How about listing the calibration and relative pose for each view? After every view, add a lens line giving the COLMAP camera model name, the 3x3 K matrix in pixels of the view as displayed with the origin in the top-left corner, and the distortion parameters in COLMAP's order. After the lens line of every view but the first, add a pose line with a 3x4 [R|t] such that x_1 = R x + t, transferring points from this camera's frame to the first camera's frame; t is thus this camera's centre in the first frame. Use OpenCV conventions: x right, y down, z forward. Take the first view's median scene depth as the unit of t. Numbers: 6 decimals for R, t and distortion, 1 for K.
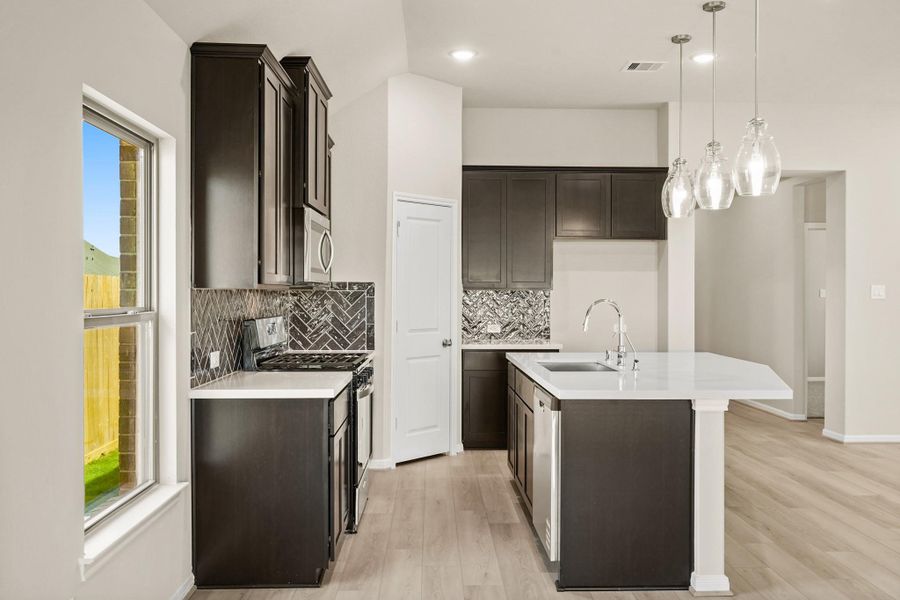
lens RADIAL K [[770.0, 0, 449.3], [0, 770.0, 291.8], [0, 0, 1]] dist [-0.000324, 0.006153]
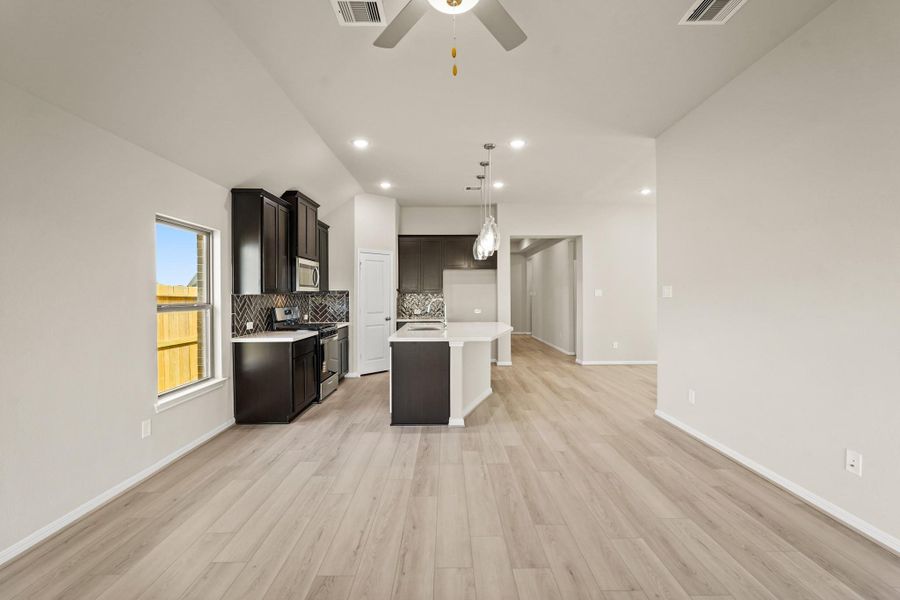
lens RADIAL K [[396.2, 0, 448.5], [0, 396.2, 295.2], [0, 0, 1]] dist [-0.019693, 0.008717]
pose [[0.999731, -0.008805, -0.021441, 0.229542], [0.008859, 0.999958, 0.002417, -0.000050], [0.021419, -0.002606, 0.999767, -0.113667]]
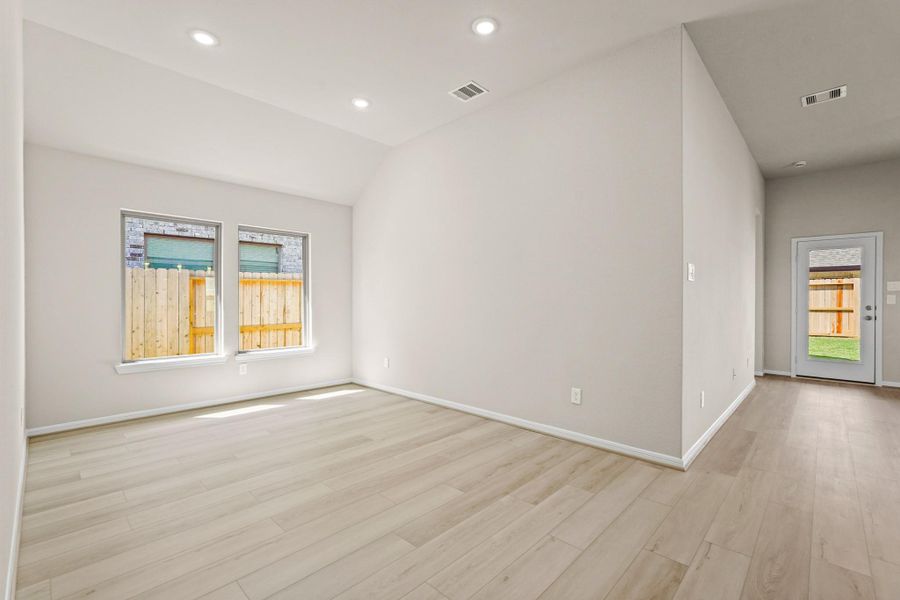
lens RADIAL K [[396.2, 0, 453.2], [0, 396.2, 301.8], [0, 0, 1]] dist [-0.019693, 0.008717]
pose [[-0.706297, -0.009609, 0.707850, 0.501169], [-0.007883, 0.999953, 0.005709, 0.040186], [-0.707871, -0.001548, -0.706340, 1.313558]]
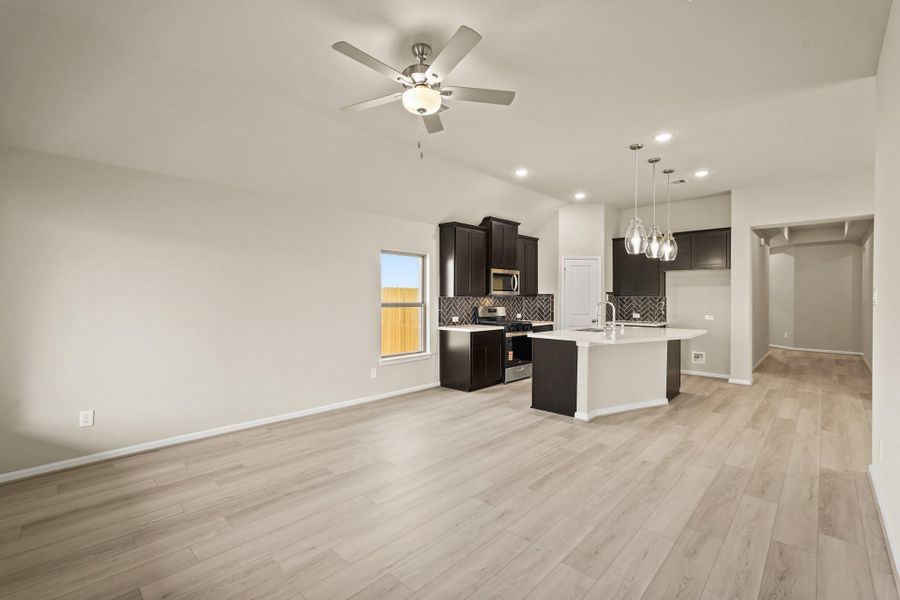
lens RADIAL K [[396.2, 0, 450.5], [0, 396.2, 300.3], [0, 0, 1]] dist [-0.019693, 0.008717]
pose [[0.704524, 0.002949, -0.709674, 0.625709], [0.001490, 0.999983, 0.005634, 0.000390], [0.709679, -0.005027, 0.704508, -0.122864]]
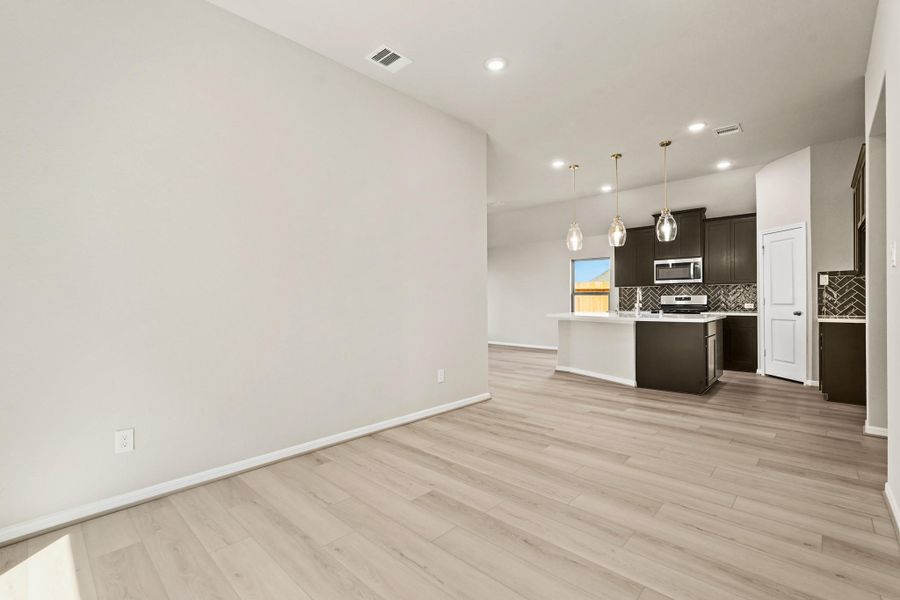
lens RADIAL K [[403.5, 0, 449.3], [0, 403.5, 298.9], [0, 0, 1]] dist [-0.008073, 0.000913]
pose [[-0.702868, 0.001746, -0.711318, 1.349243], [0.006357, 0.999972, -0.003828, 0.043211], [0.711292, -0.007212, -0.702860, 1.303260]]
